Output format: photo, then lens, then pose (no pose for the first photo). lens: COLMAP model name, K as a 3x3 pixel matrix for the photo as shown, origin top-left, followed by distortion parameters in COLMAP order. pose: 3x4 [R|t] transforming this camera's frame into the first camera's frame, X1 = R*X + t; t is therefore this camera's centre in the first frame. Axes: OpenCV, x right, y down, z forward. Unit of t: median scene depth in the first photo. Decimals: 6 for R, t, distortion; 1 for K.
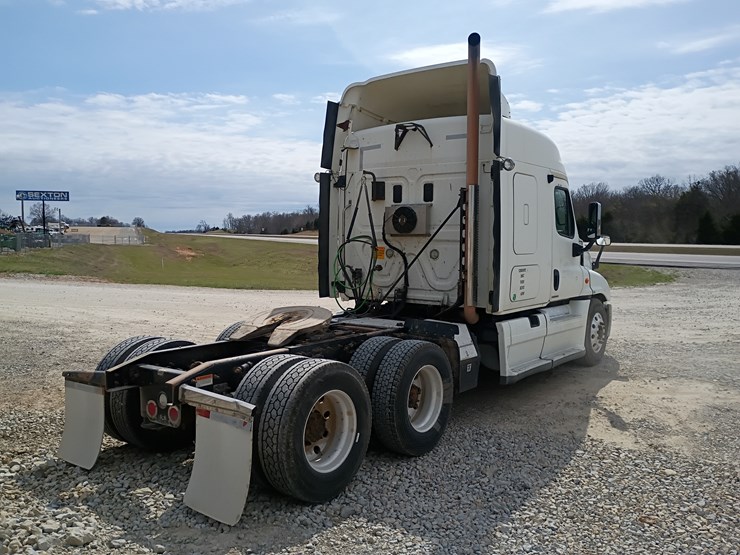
lens RADIAL K [[648.8, 0, 358.8], [0, 648.8, 244.5], [0, 0, 1]] dist [0.052844, -0.014361]
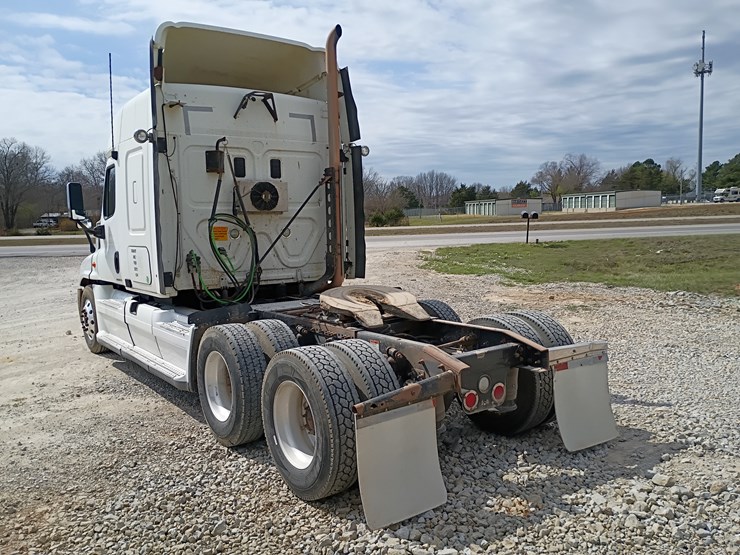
lens RADIAL K [[637.6, 0, 370.0], [0, 637.6, 277.5], [0, 0, 1]] dist [0.081026, -0.113104]
pose [[0.304583, -0.091327, 0.948097, -0.739224], [0.035079, 0.995793, 0.084652, 0.005808], [-0.951840, 0.007475, 0.306505, 0.545088]]
